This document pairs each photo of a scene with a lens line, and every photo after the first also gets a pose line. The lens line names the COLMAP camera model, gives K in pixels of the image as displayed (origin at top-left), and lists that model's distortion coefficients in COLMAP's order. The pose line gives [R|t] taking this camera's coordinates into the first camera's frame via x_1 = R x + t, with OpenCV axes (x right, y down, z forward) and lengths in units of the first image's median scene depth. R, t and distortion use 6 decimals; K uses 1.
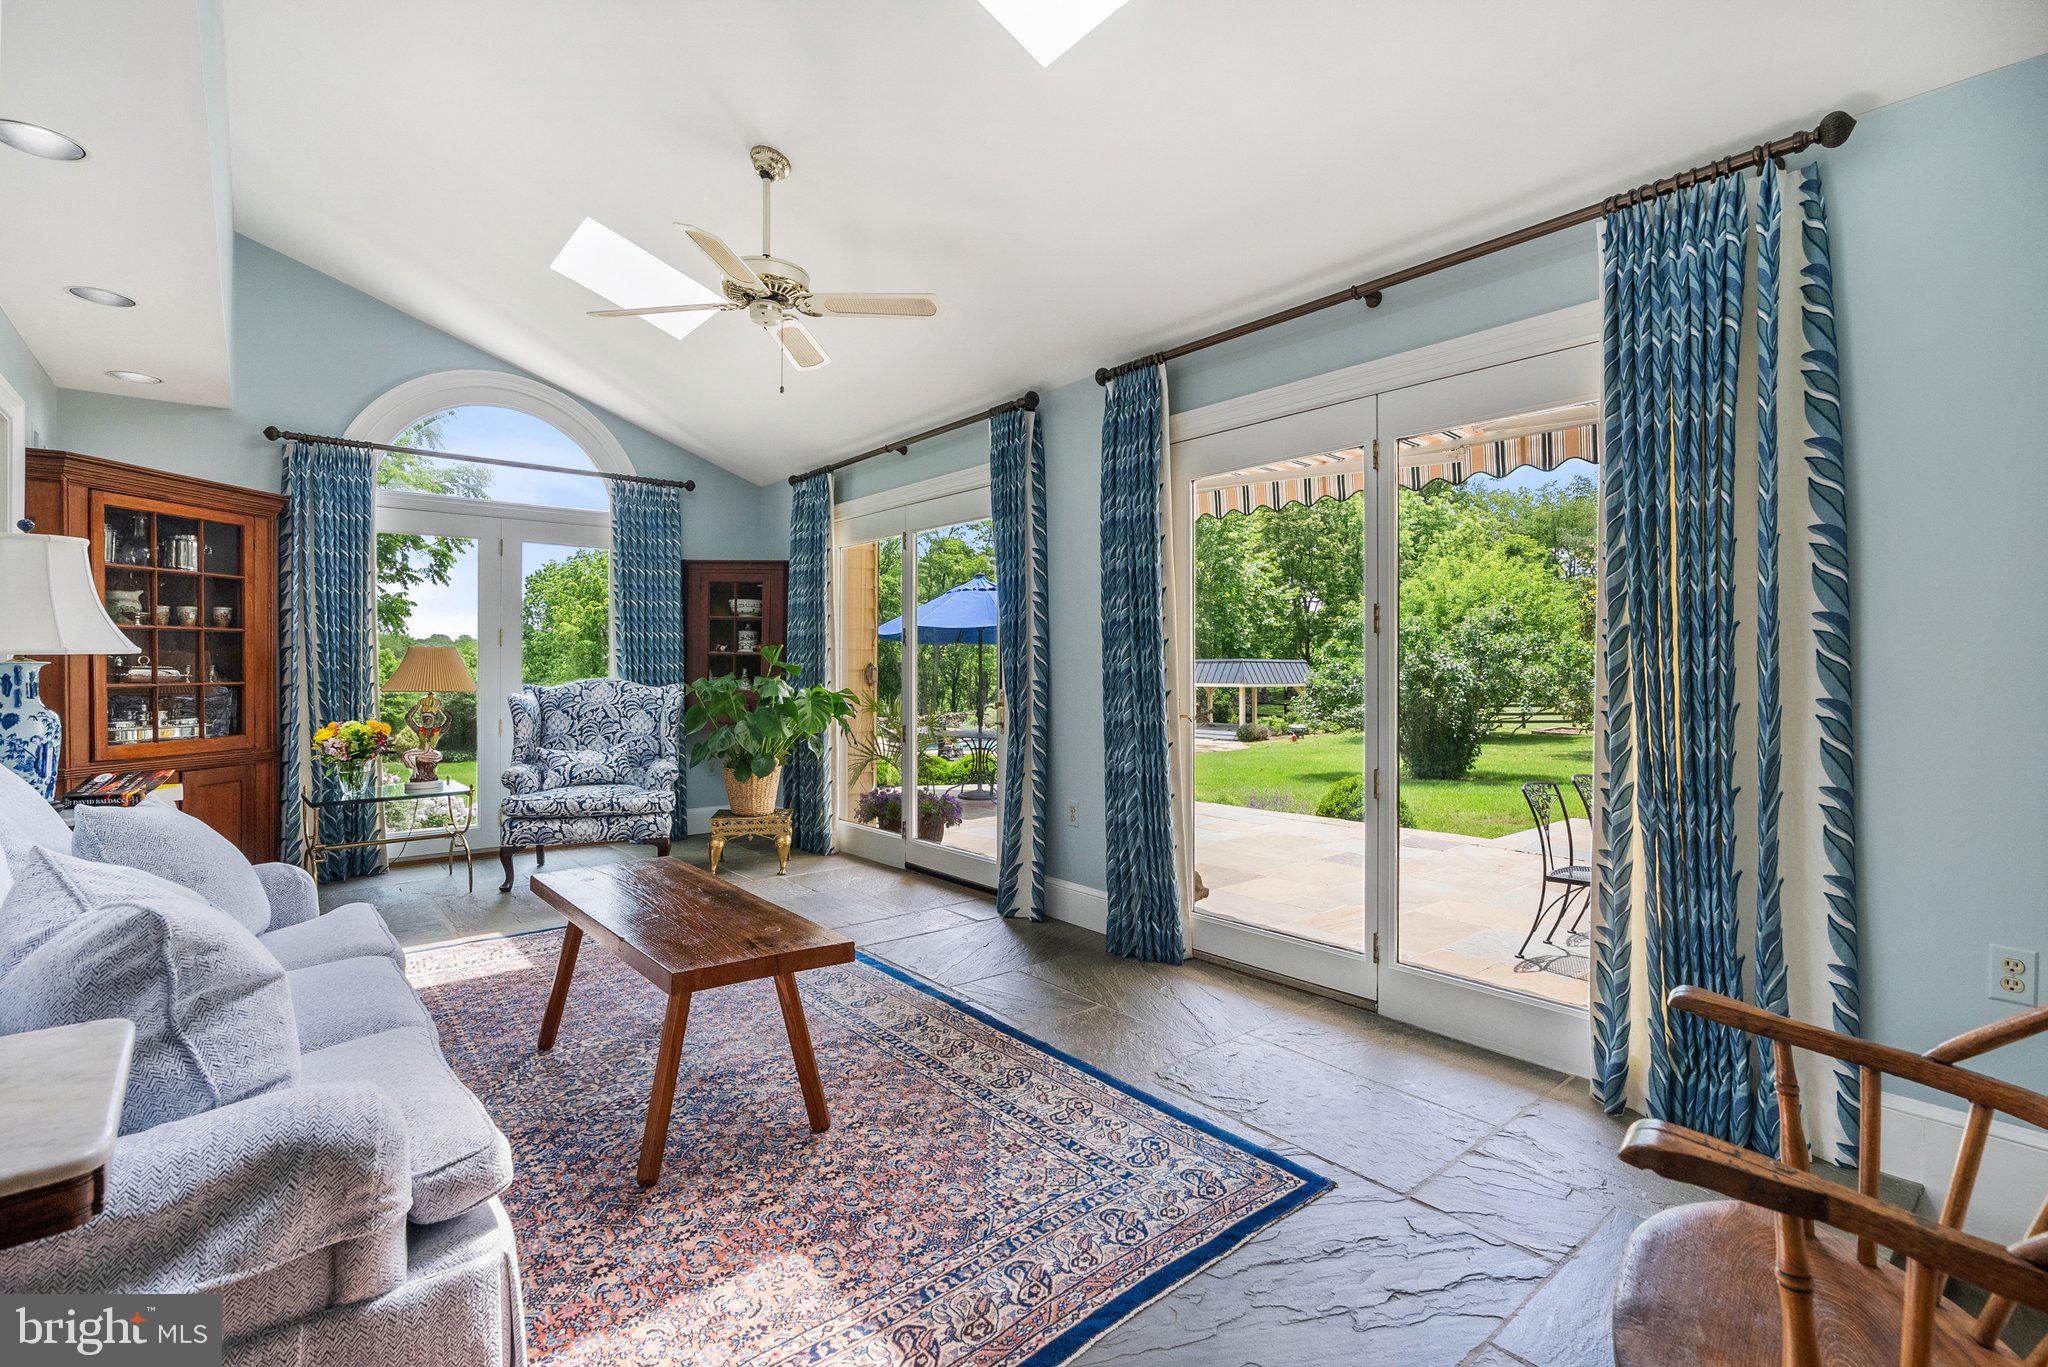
lens RADIAL K [[933.1, 0, 1025.1], [0, 933.1, 668.5], [0, 0, 1]] dist [-0.004535, 0.003627]
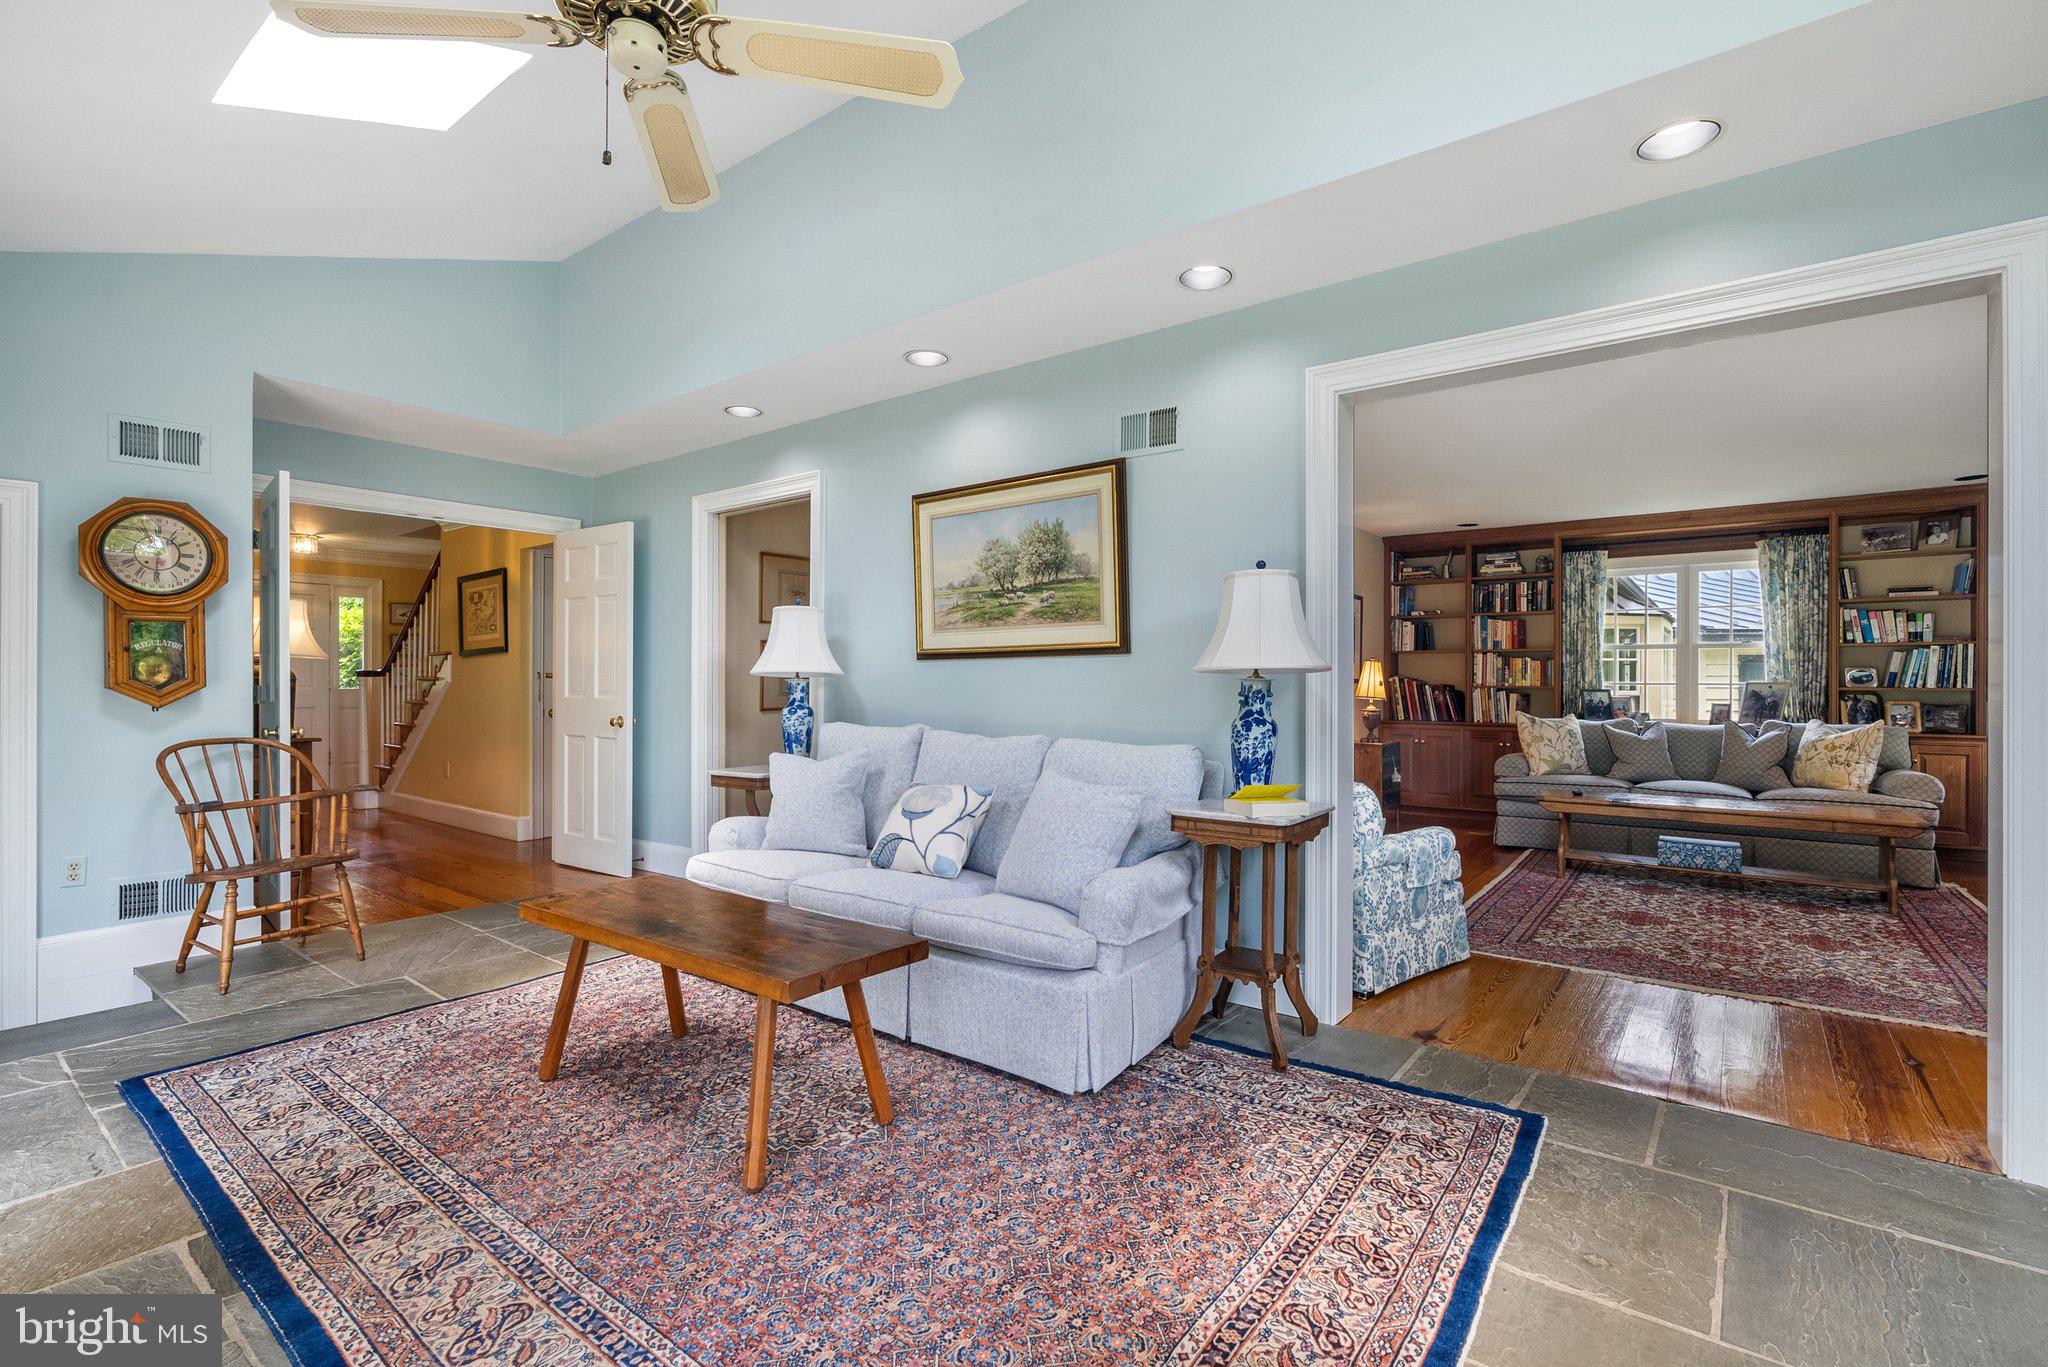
lens RADIAL K [[933.1, 0, 1021.1], [0, 933.1, 683.7], [0, 0, 1]] dist [-0.004535, 0.003627]
pose [[-0.977484, -0.000903, -0.211006, -0.168869], [-0.001685, 0.999992, 0.003526, -0.000857], [0.211001, 0.003802, -0.977478, 0.692540]]
